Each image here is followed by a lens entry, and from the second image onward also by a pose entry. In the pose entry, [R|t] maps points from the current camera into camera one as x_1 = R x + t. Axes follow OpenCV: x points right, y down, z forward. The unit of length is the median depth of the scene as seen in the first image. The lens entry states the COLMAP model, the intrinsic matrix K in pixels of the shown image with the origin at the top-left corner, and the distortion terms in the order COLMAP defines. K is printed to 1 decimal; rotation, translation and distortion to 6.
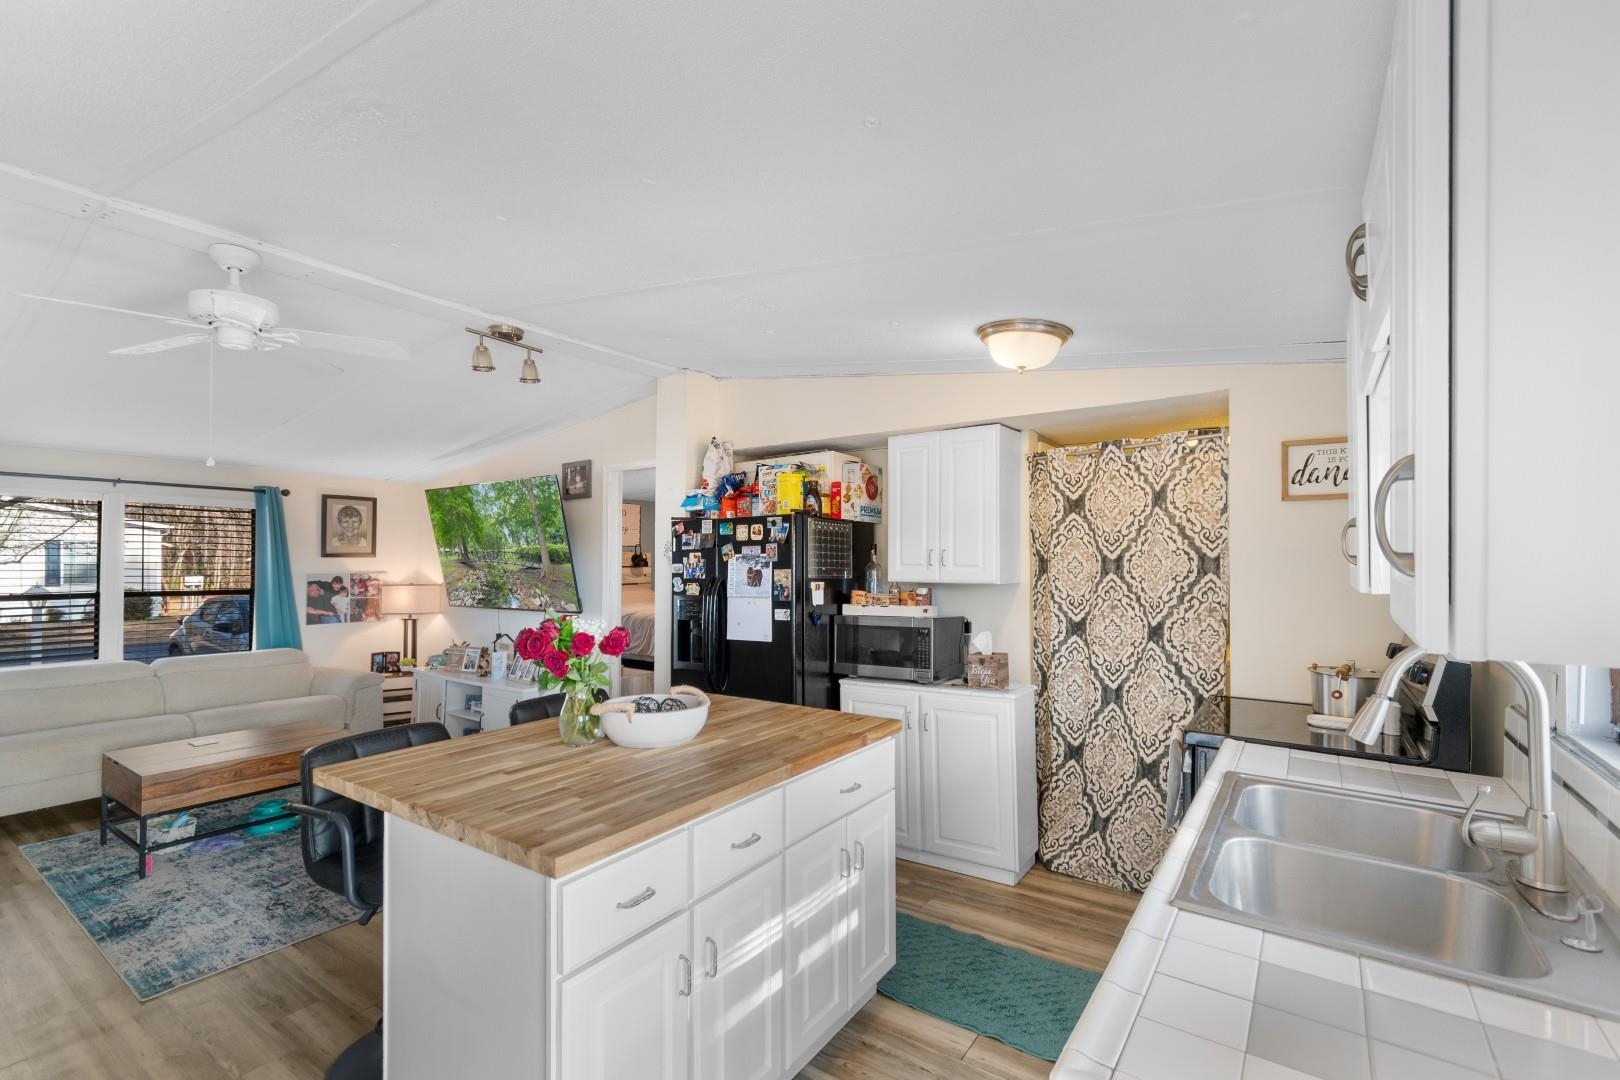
lens RADIAL K [[716.8, 0, 808.6], [0, 716.8, 552.5], [0, 0, 1]] dist [0.002309, -0.000352]
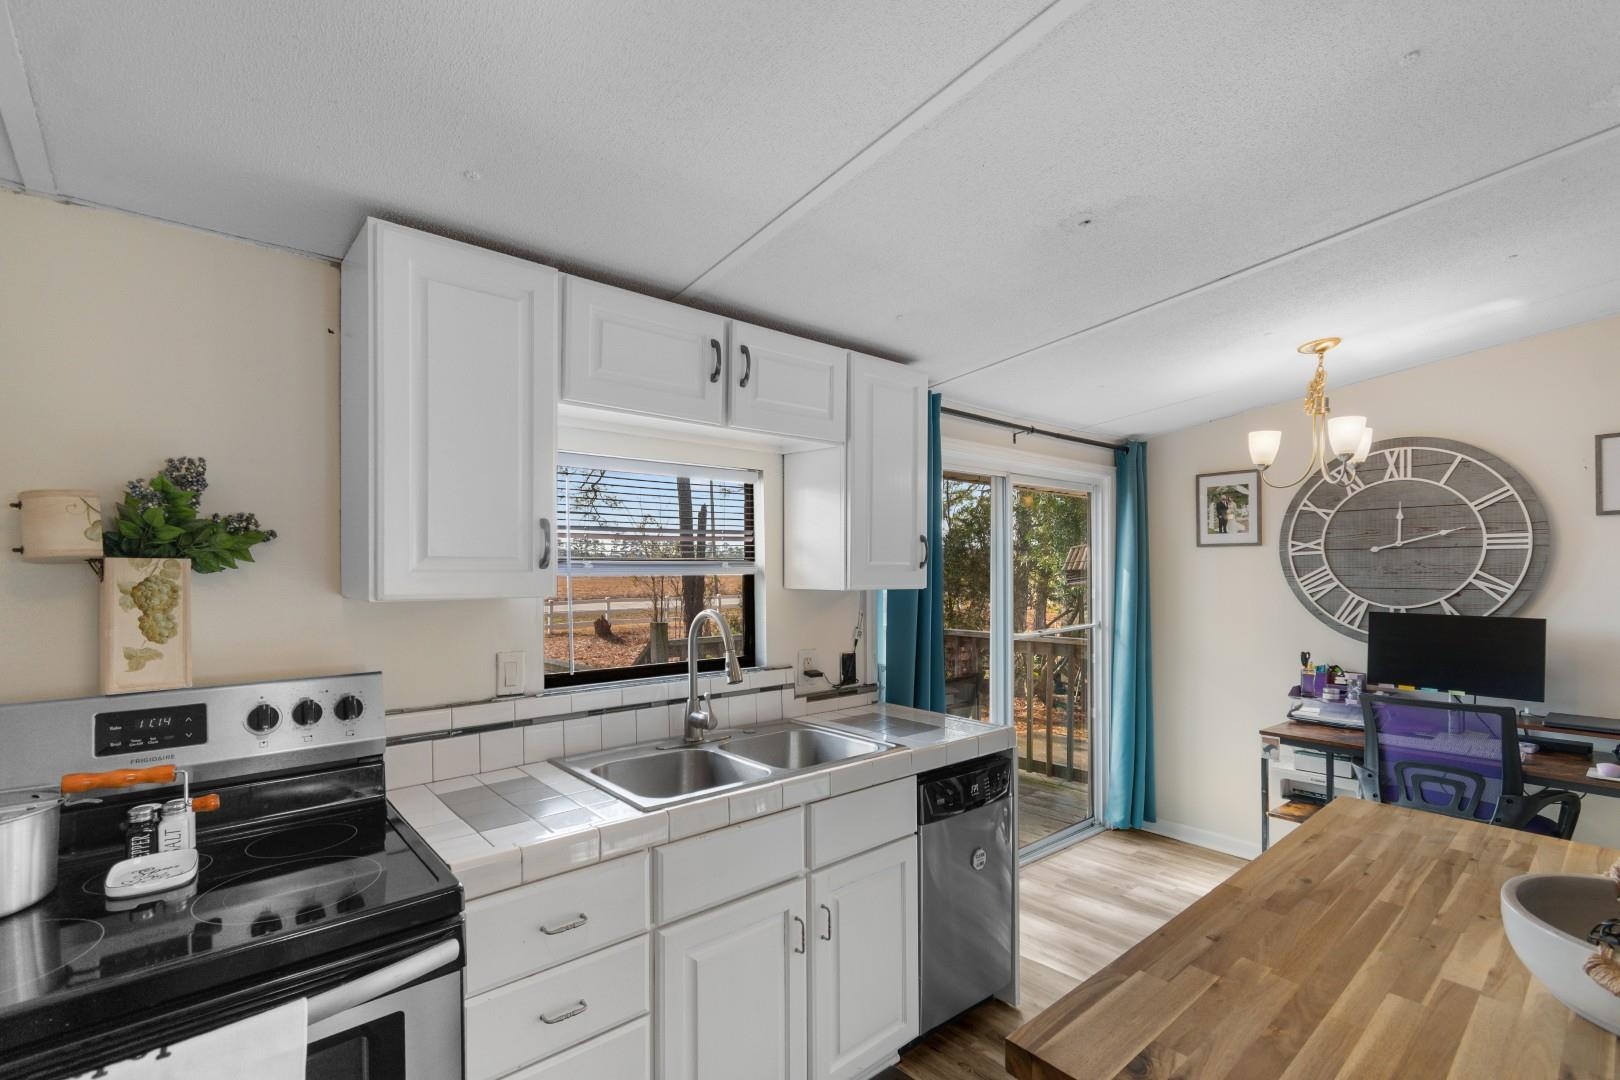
lens RADIAL K [[723.5, 0, 810.7], [0, 723.5, 577.0], [0, 0, 1]] dist [0.004377, -0.003458]
pose [[-0.968340, -0.004712, 0.249592, 0.090181], [-0.003023, 0.999970, 0.007150, 0.010333], [-0.249618, 0.006169, -0.968325, 0.910792]]
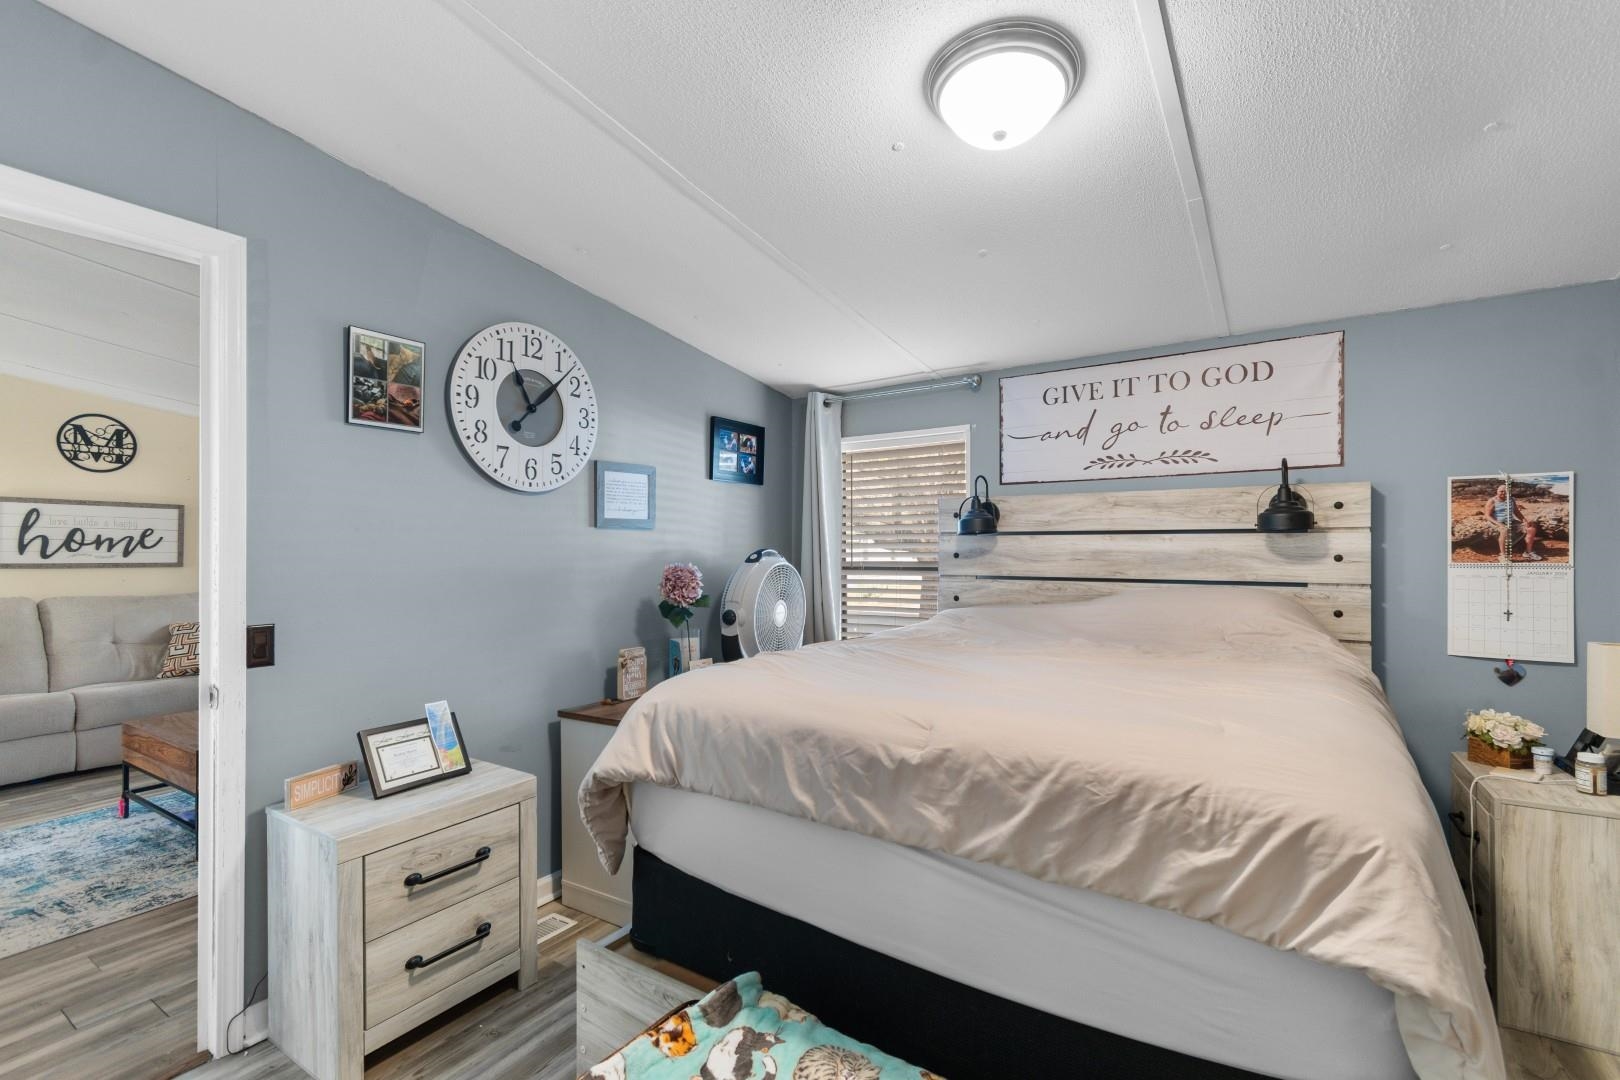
lens RADIAL K [[725.9, 0, 805.9], [0, 725.9, 548.6], [0, 0, 1]] dist [-0.000313, -0.000260]
pose [[0.032288, -0.006893, -0.999455, 0.166749], [0.012958, 0.999895, -0.006478, 0.071193], [0.999395, -0.012741, 0.032374, 1.848818]]
